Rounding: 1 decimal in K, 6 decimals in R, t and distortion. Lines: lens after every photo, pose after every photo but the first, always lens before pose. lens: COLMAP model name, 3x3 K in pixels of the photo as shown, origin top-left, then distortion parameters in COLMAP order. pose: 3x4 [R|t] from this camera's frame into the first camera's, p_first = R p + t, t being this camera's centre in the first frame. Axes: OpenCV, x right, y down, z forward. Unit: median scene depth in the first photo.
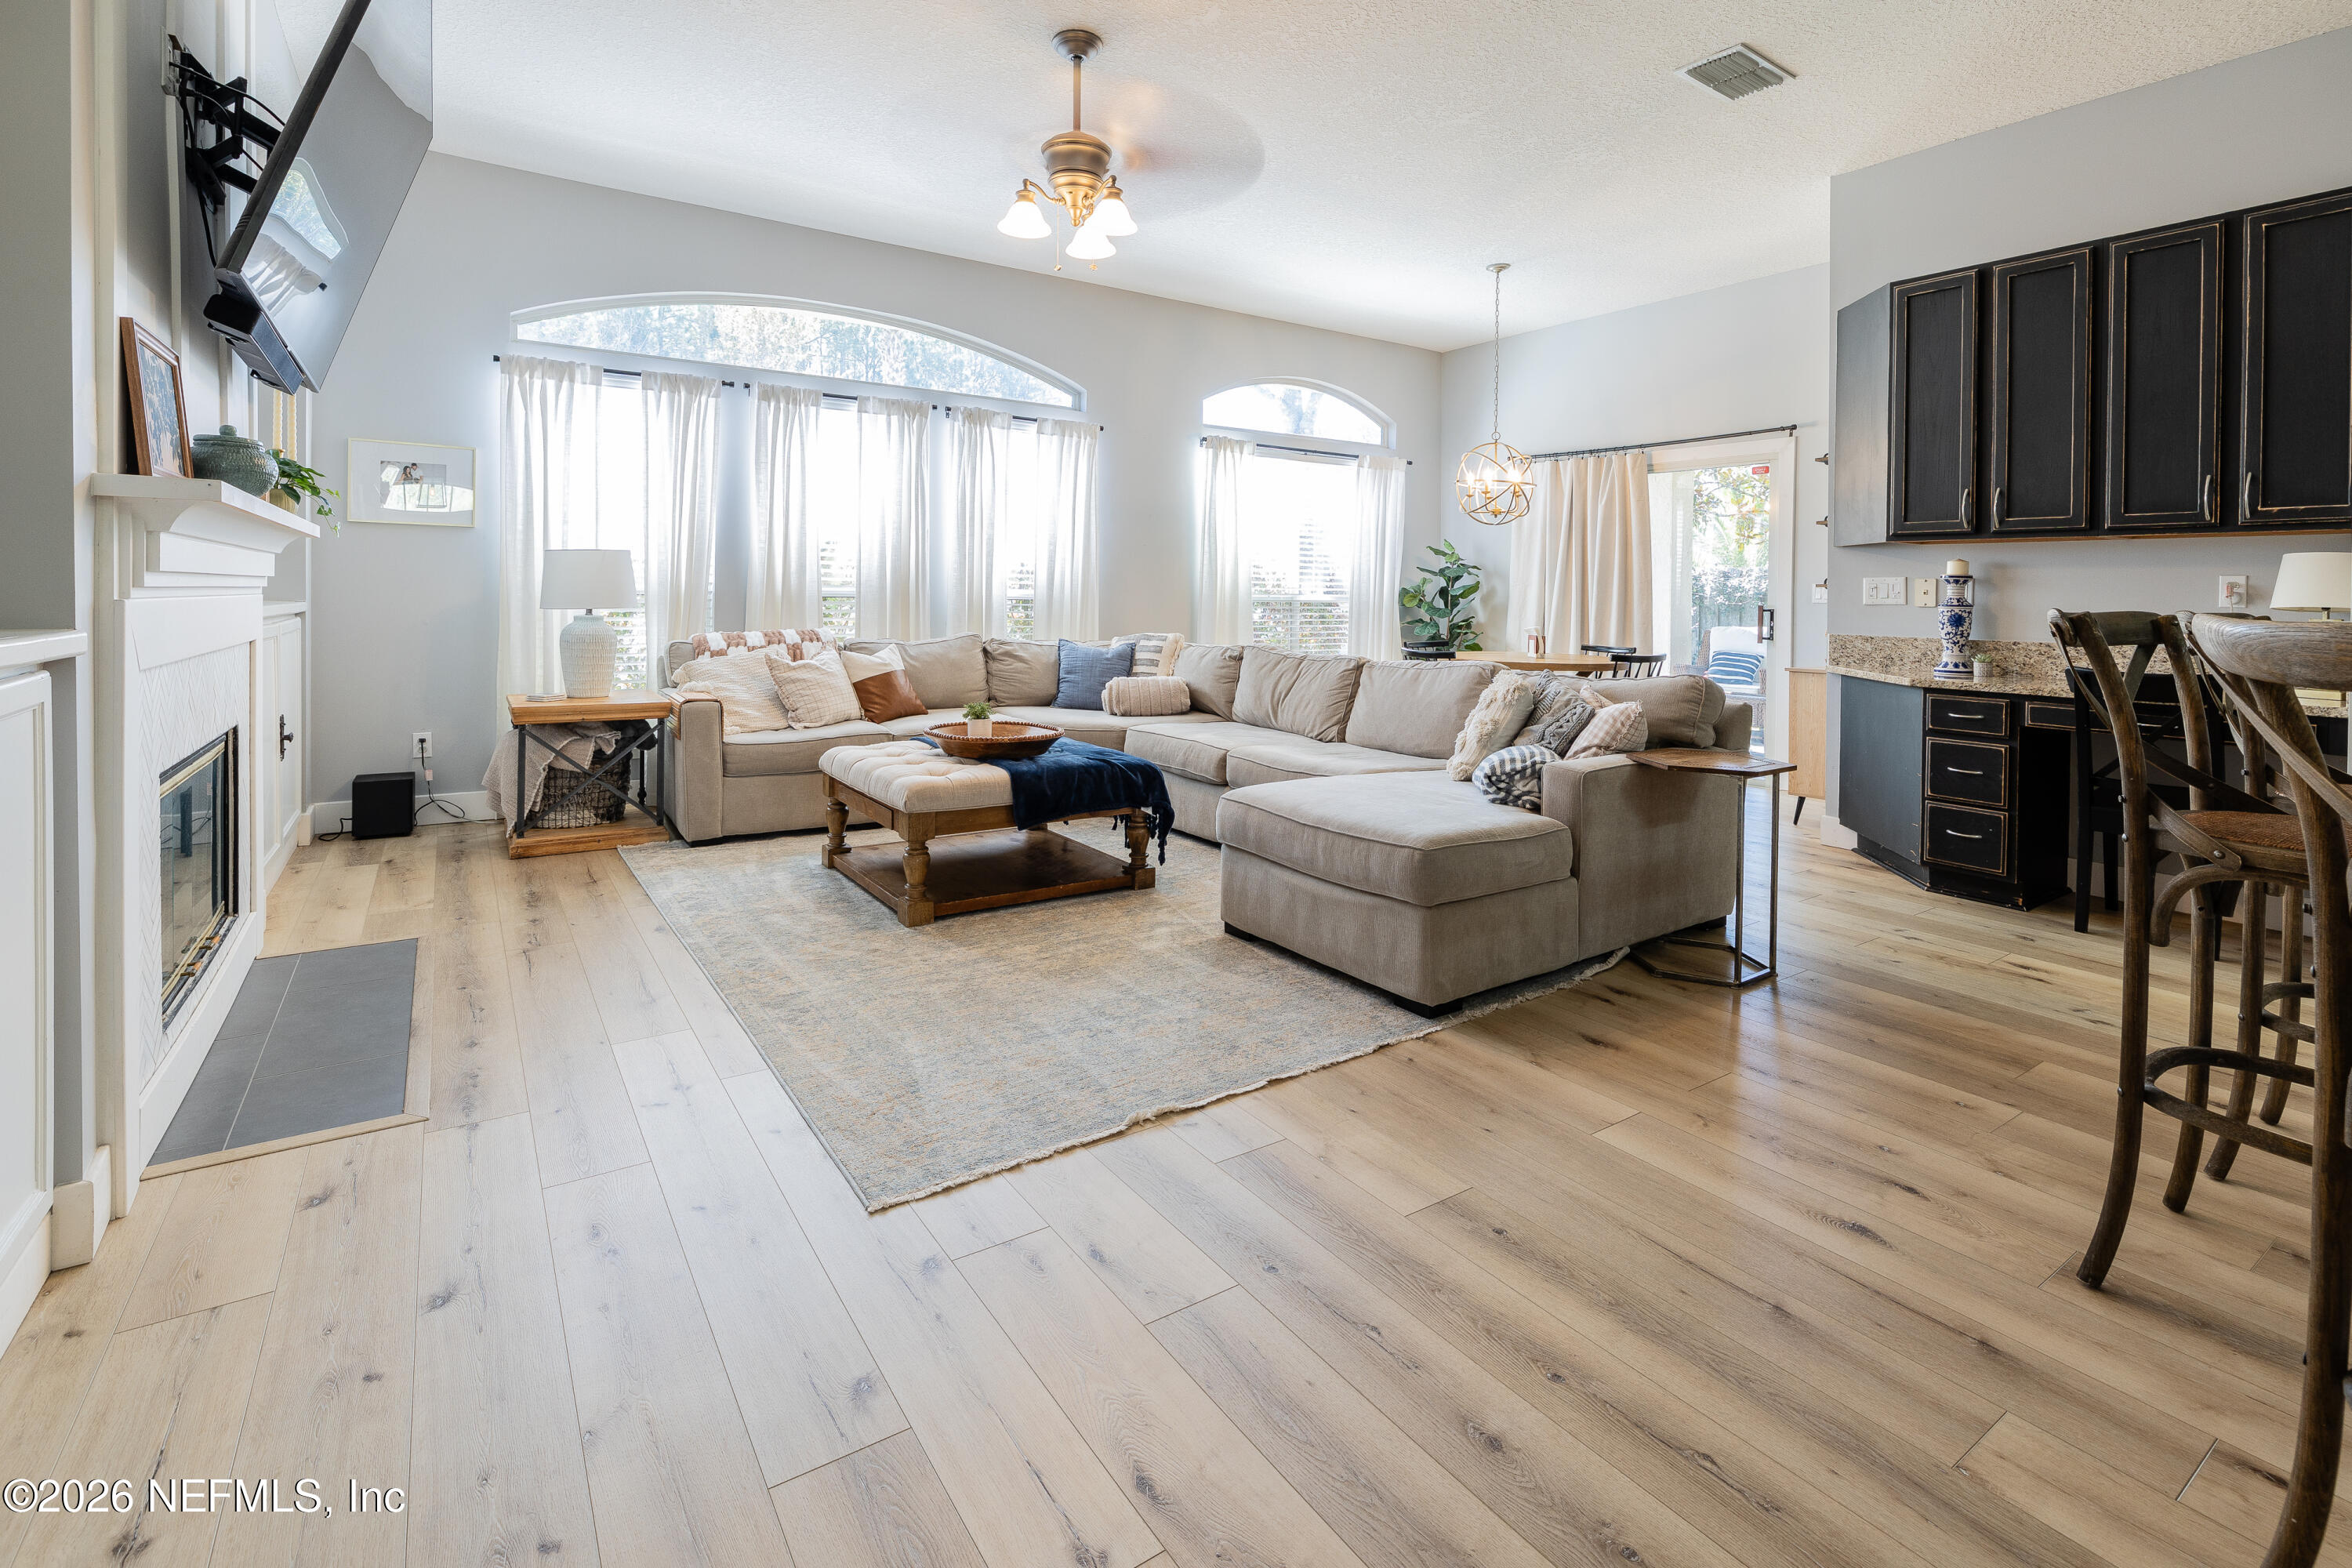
lens RADIAL K [[1118.2, 0, 1257.6], [0, 1118.2, 630.8], [0, 0, 1]] dist [0.004779, 0.000686]
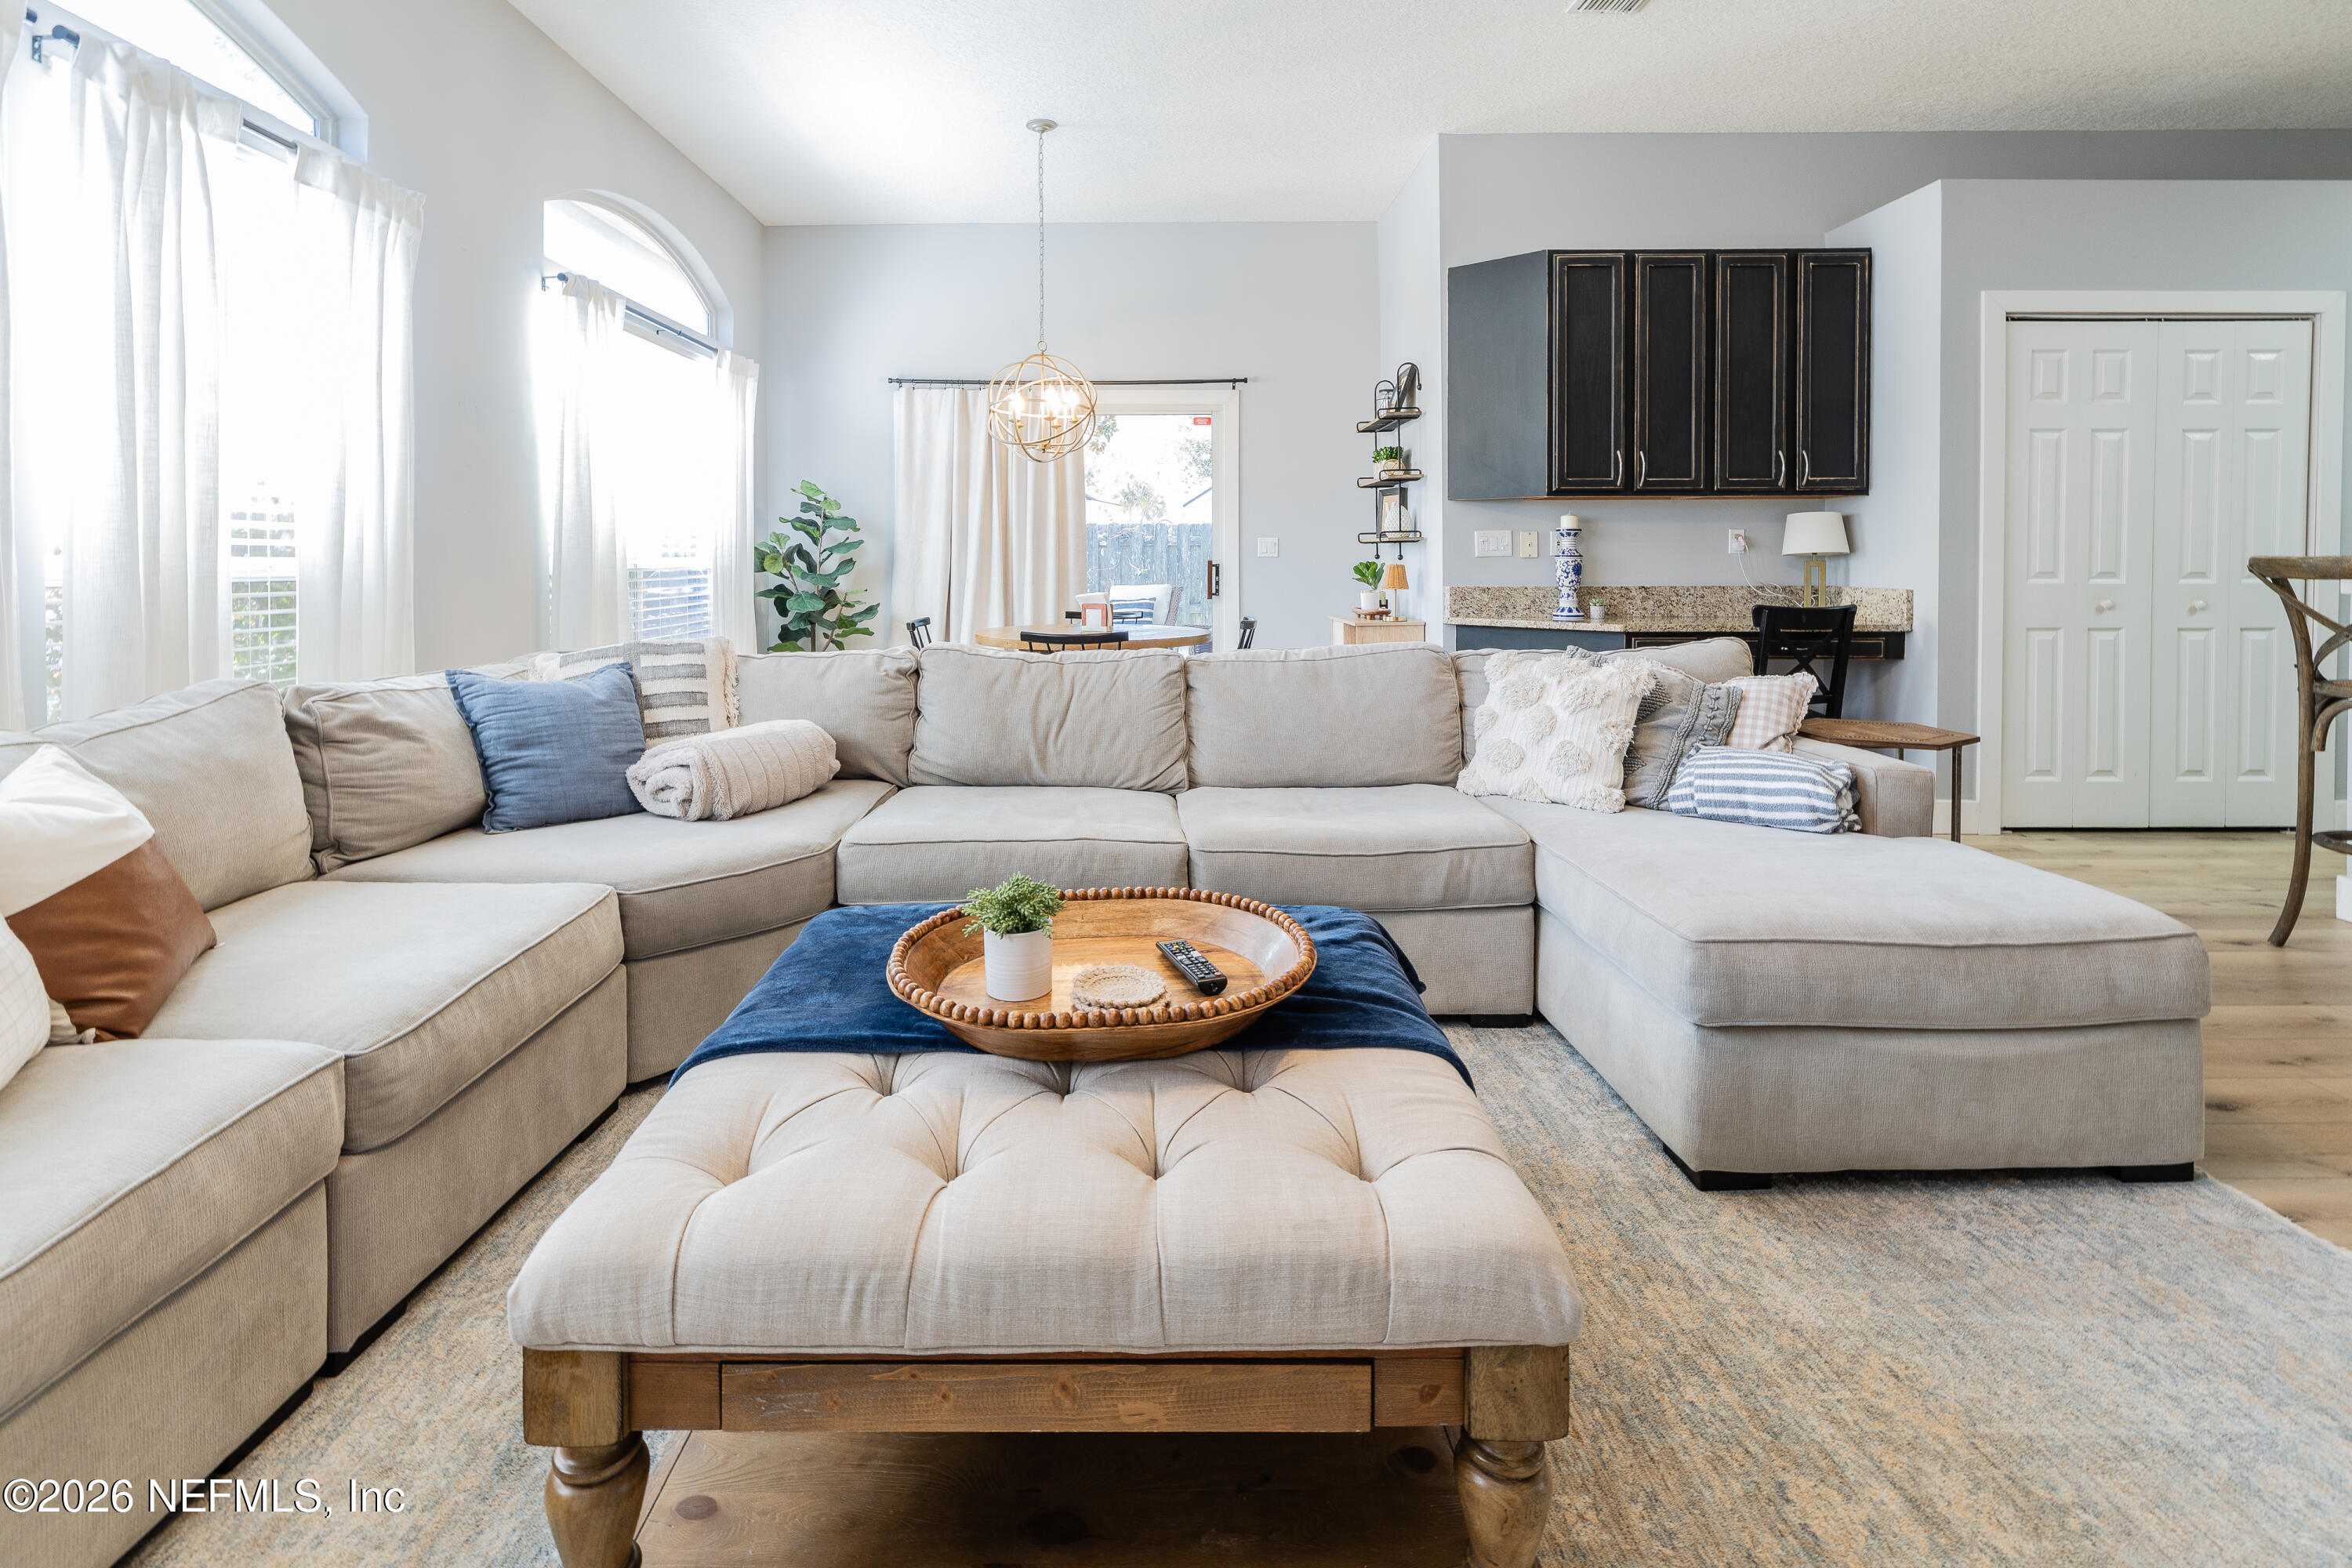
lens RADIAL K [[1050.2, 0, 1146.4], [0, 1050.2, 583.2], [0, 0, 1]] dist [-0.002748, 0.000860]
pose [[0.589434, -0.038091, 0.806918, -0.329052], [0.039218, 0.999059, 0.018512, -0.022352], [-0.806864, 0.020734, 0.590373, 0.520176]]
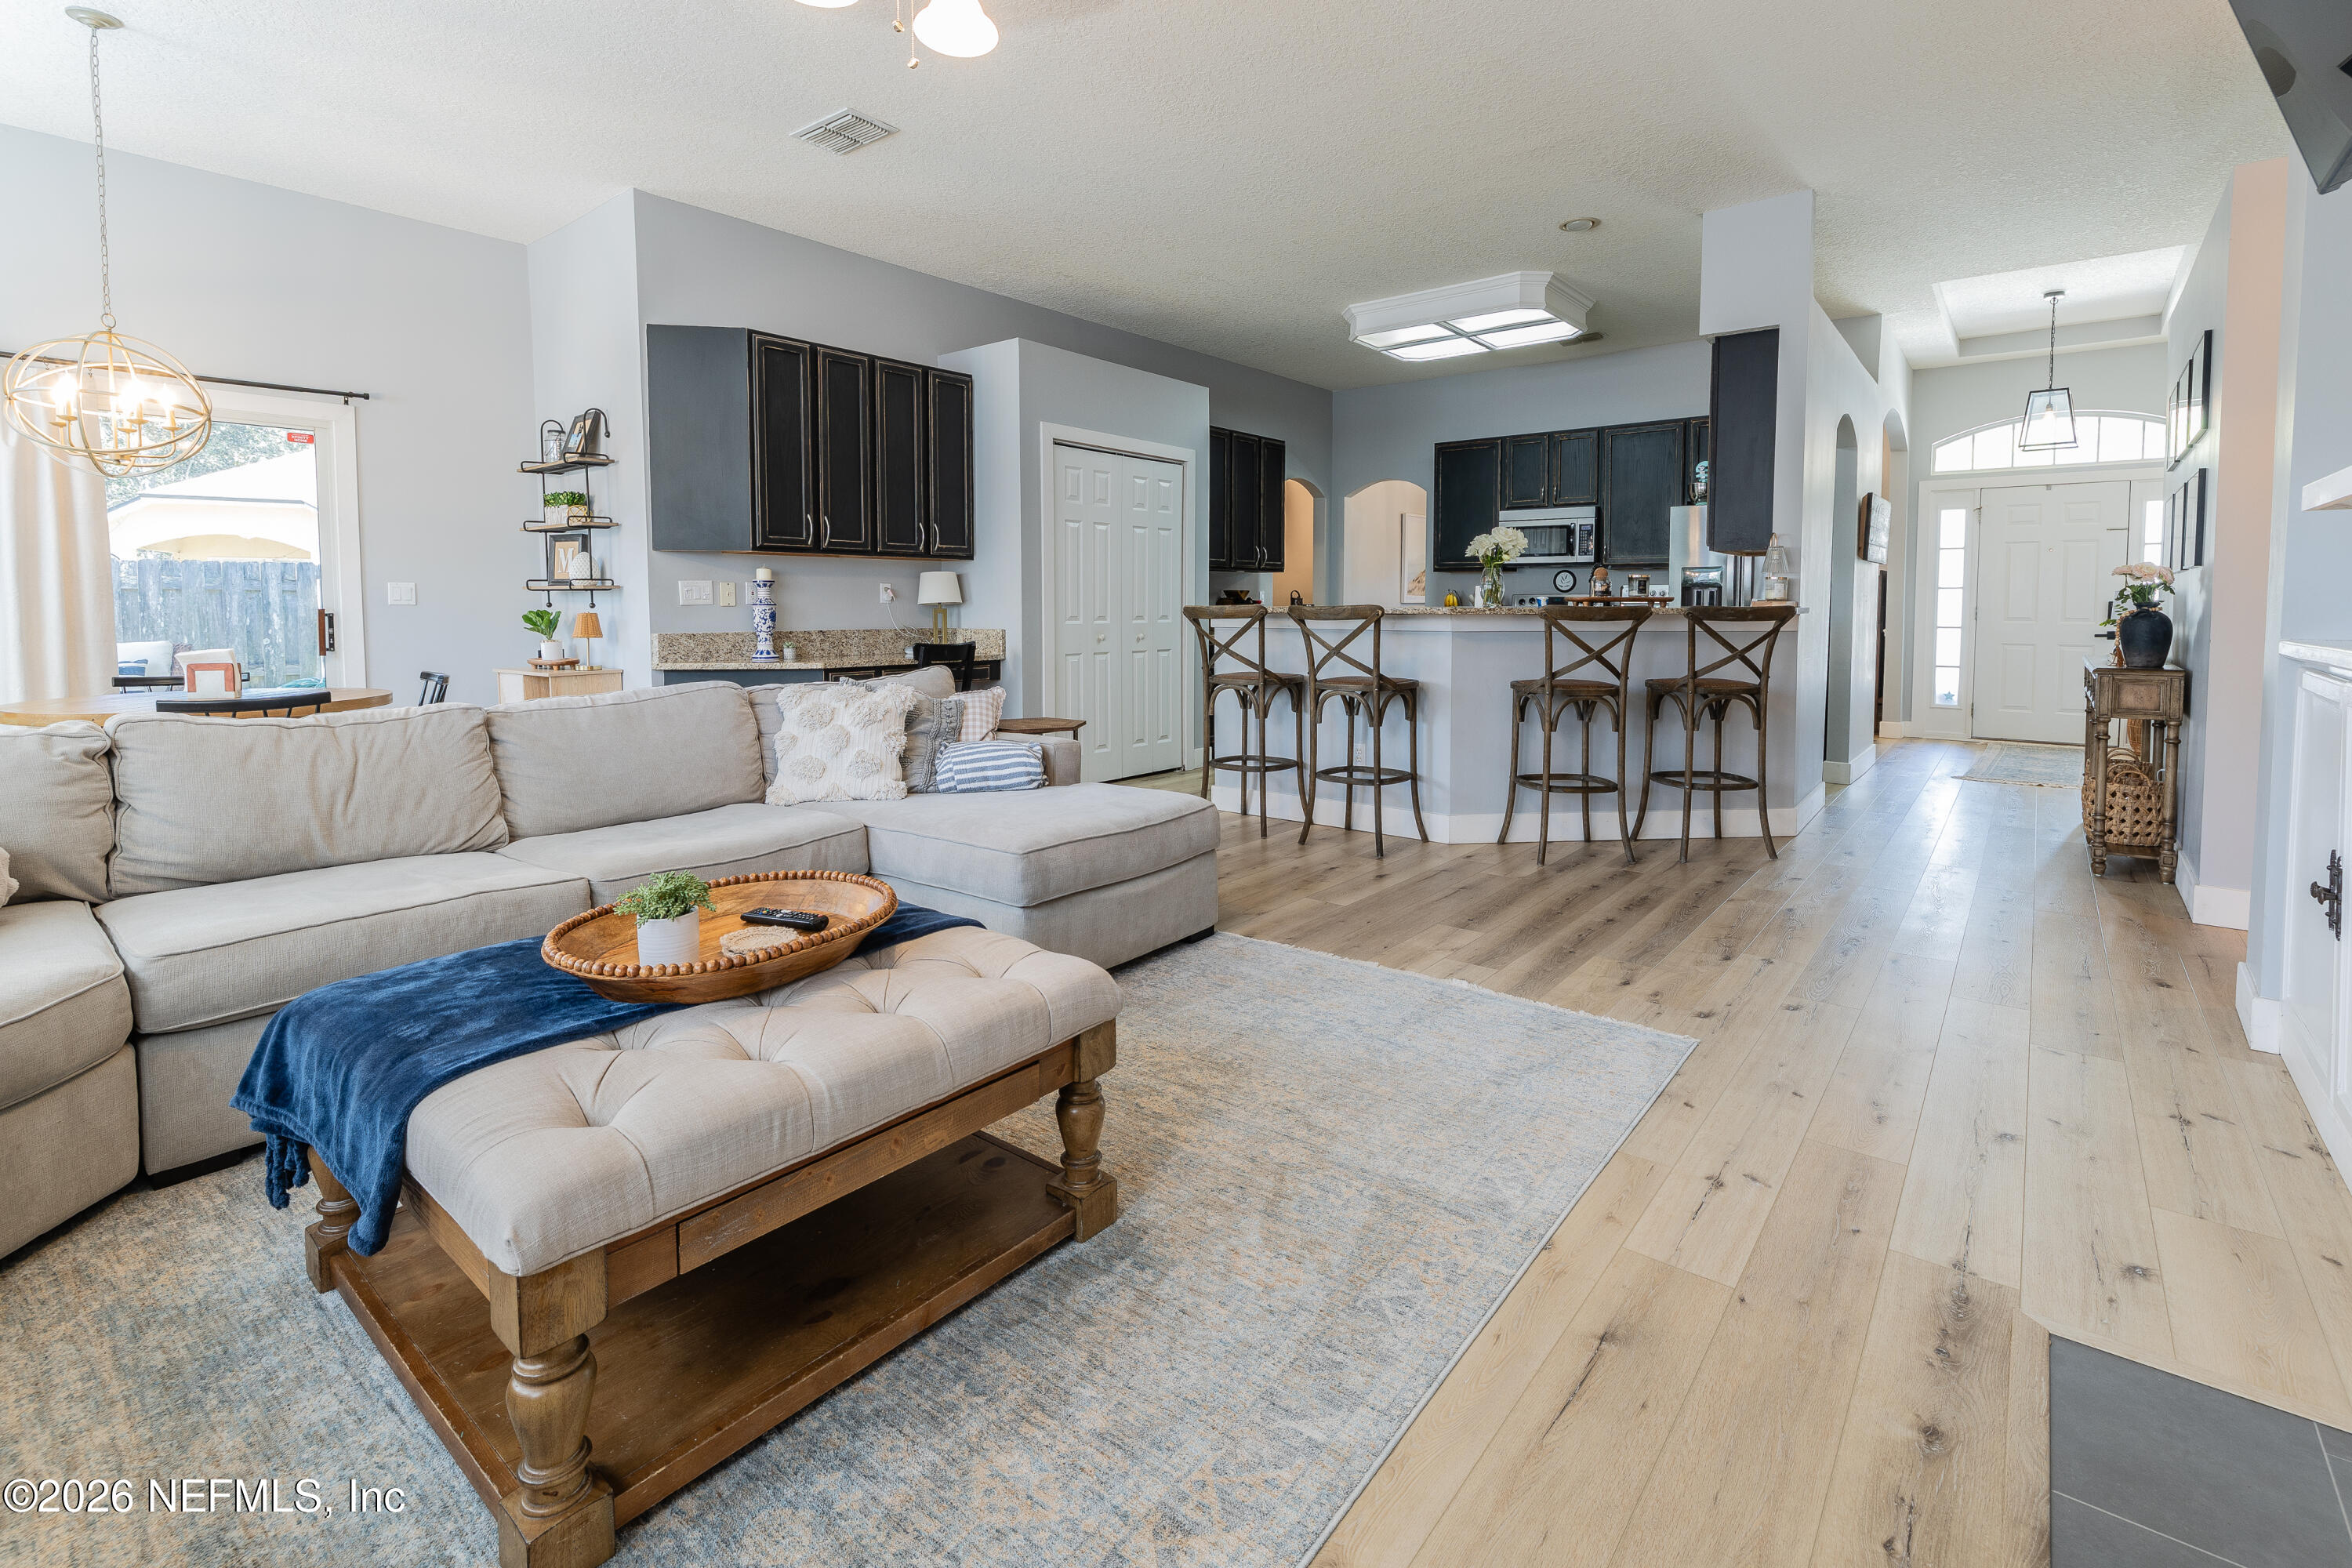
lens RADIAL K [[1057.1, 0, 1160.3], [0, 1057.1, 684.7], [0, 0, 1]] dist [-0.000718, 0.000535]
pose [[-0.241543, -0.089249, 0.966277, -0.450515], [0.028385, 0.994686, 0.098969, -0.027187], [-0.969975, 0.051333, -0.237726, 0.614443]]
